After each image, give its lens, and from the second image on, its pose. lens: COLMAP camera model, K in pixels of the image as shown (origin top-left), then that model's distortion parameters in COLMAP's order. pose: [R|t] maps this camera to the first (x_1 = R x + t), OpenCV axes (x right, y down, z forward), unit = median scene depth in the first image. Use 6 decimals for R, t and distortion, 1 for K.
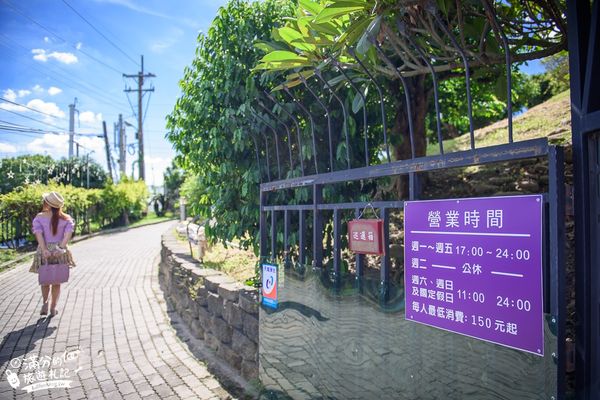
lens RADIAL K [[422.6, 0, 298.3], [0, 422.6, 198.5], [0, 0, 1]] dist [-0.006273, 0.004356]
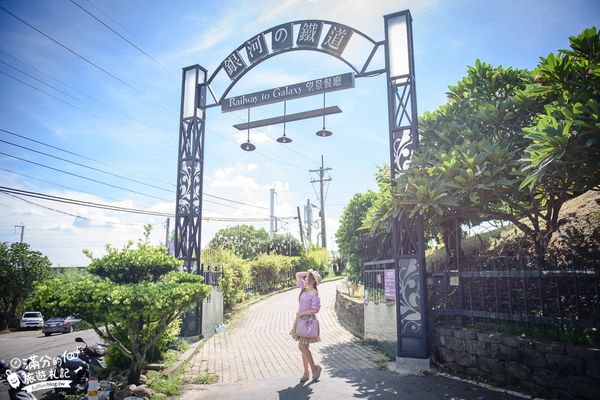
lens RADIAL K [[422.6, 0, 299.0], [0, 422.6, 200.2], [0, 0, 1]] dist [-0.006273, 0.004356]
pose [[0.916088, -0.065880, -0.395527, 0.107415], [0.011837, 0.990424, -0.137552, -0.010371], [0.400802, 0.121328, 0.908096, -0.297343]]
